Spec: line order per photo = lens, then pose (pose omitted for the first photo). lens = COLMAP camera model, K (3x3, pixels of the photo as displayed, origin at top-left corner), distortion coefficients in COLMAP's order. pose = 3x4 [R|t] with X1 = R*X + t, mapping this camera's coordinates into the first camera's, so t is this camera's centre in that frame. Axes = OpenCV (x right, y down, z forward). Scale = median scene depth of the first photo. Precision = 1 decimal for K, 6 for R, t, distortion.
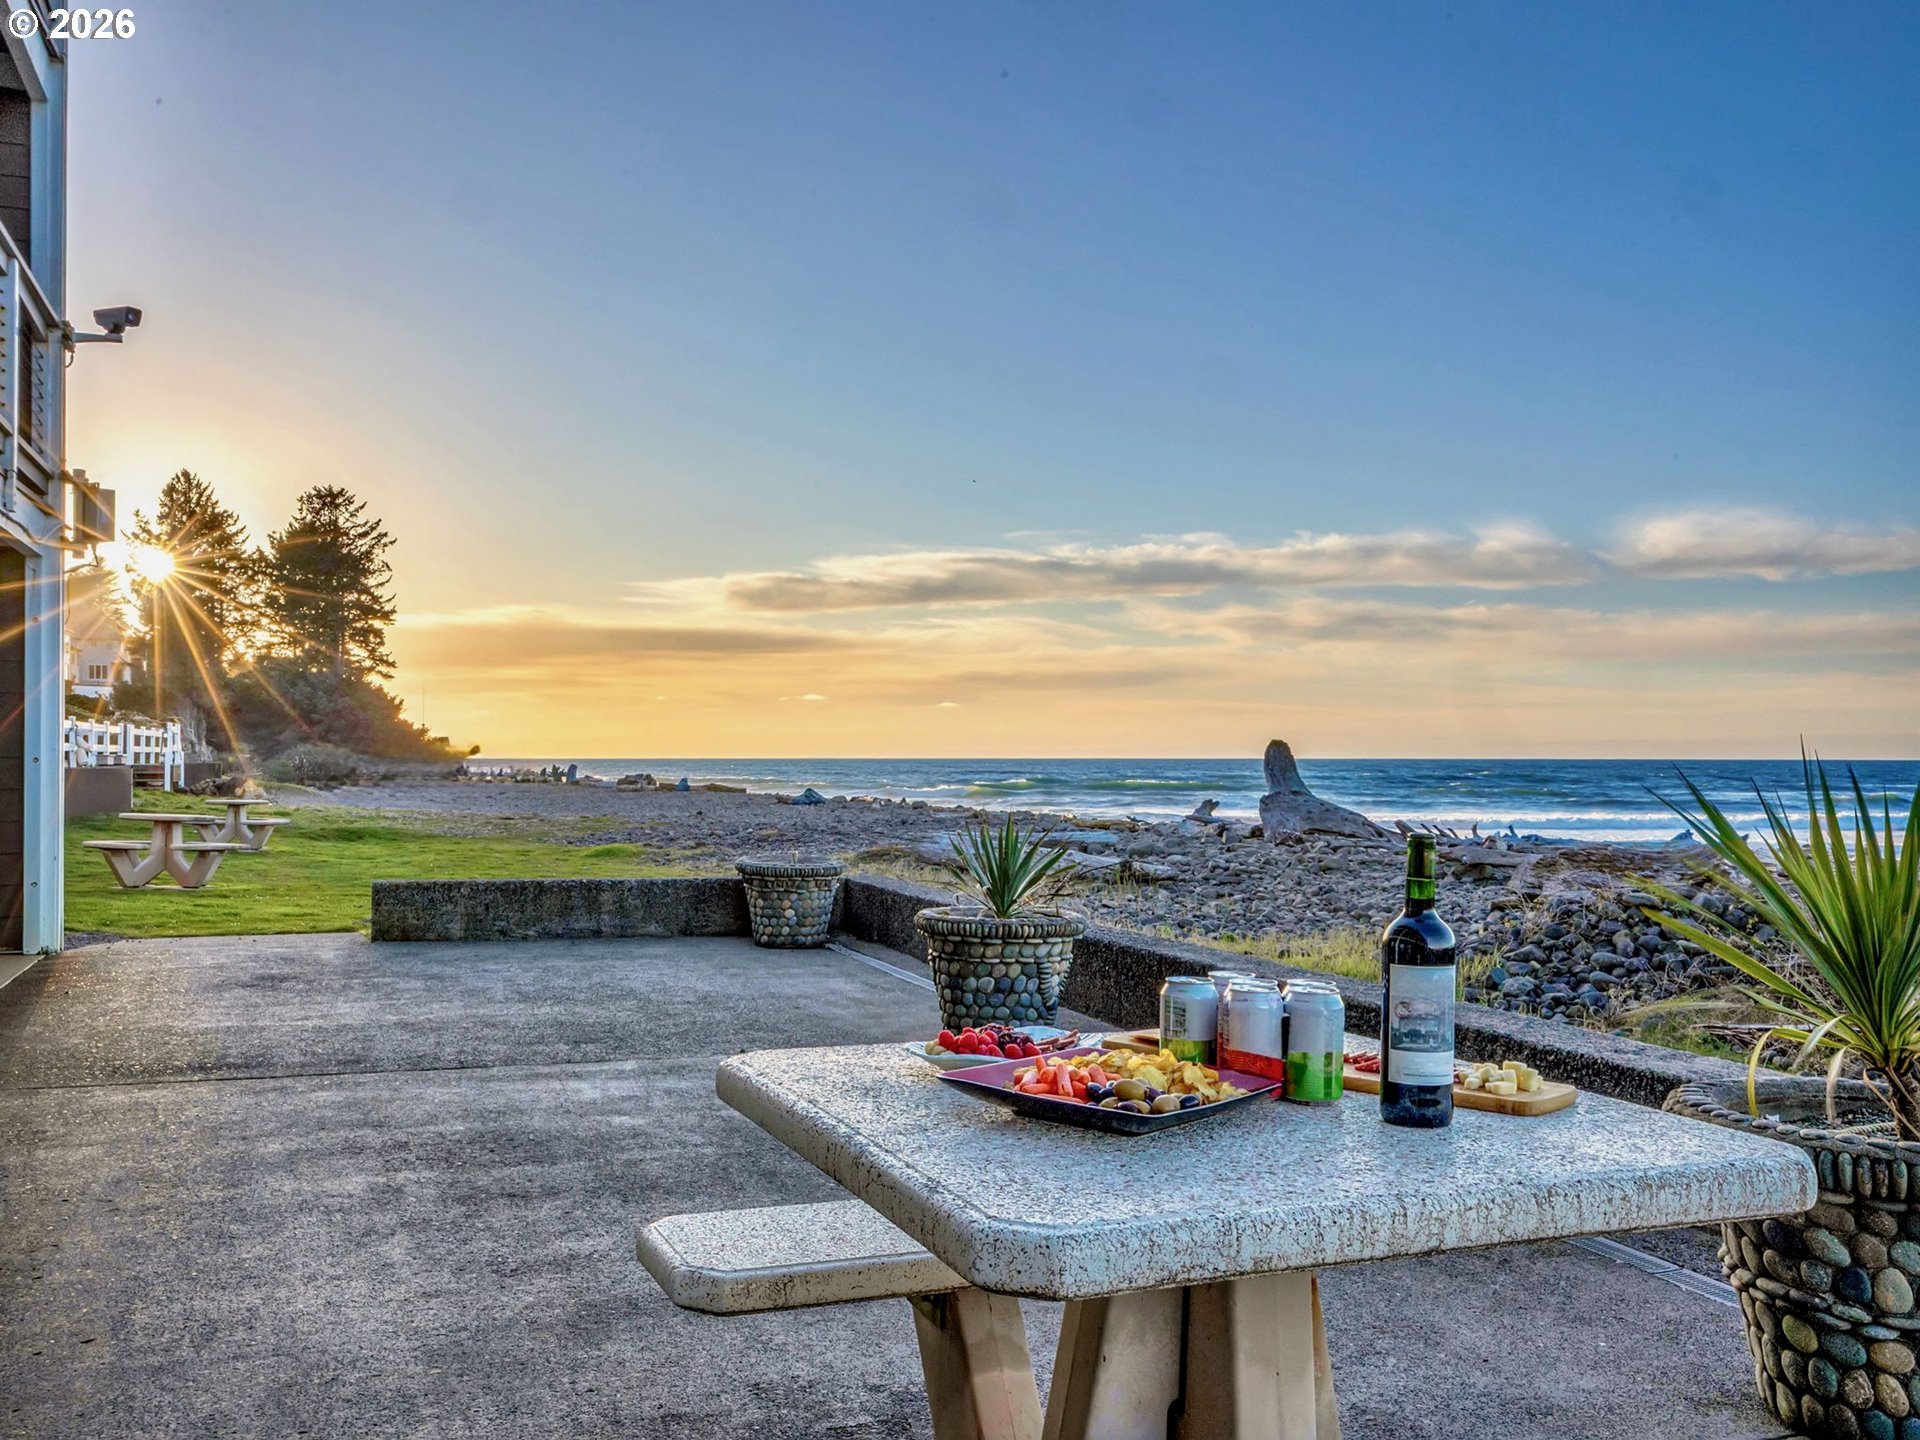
lens RADIAL K [[1798.3, 0, 964.1], [0, 1798.3, 725.3], [0, 0, 1]] dist [0.006607, 0.000000]
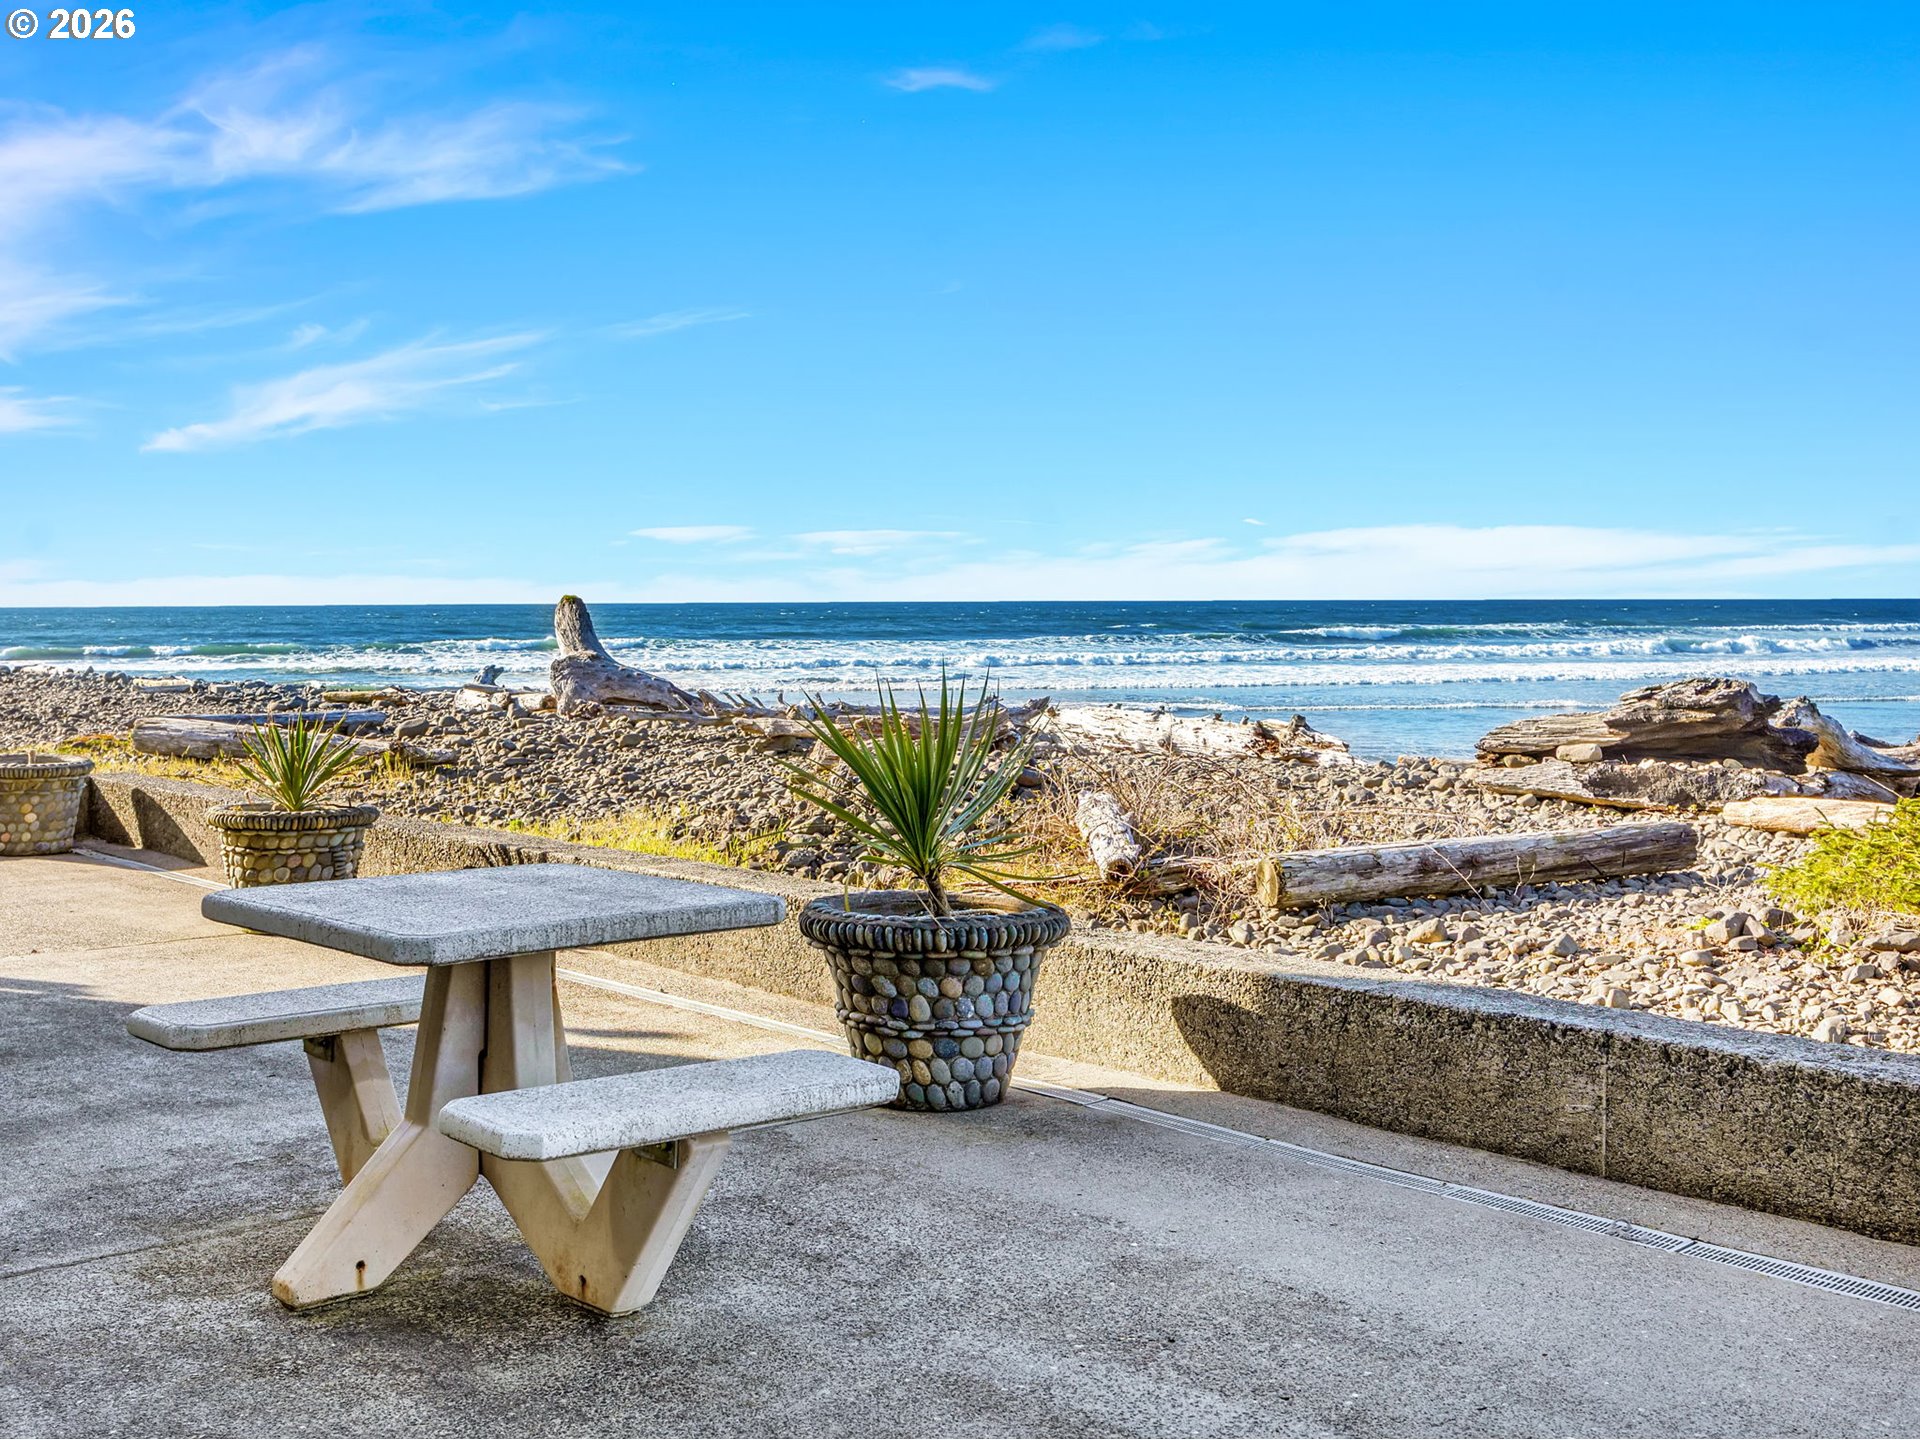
lens RADIAL K [[2344.1, 0, 962.2], [0, 2344.1, 719.9], [0, 0, 1]] dist [0.054304, 0.000000]
pose [[0.944836, -0.029989, 0.326167, -0.136497], [0.006640, 0.997349, 0.072466, -0.102503], [-0.327475, -0.066303, 0.942531, -0.996491]]
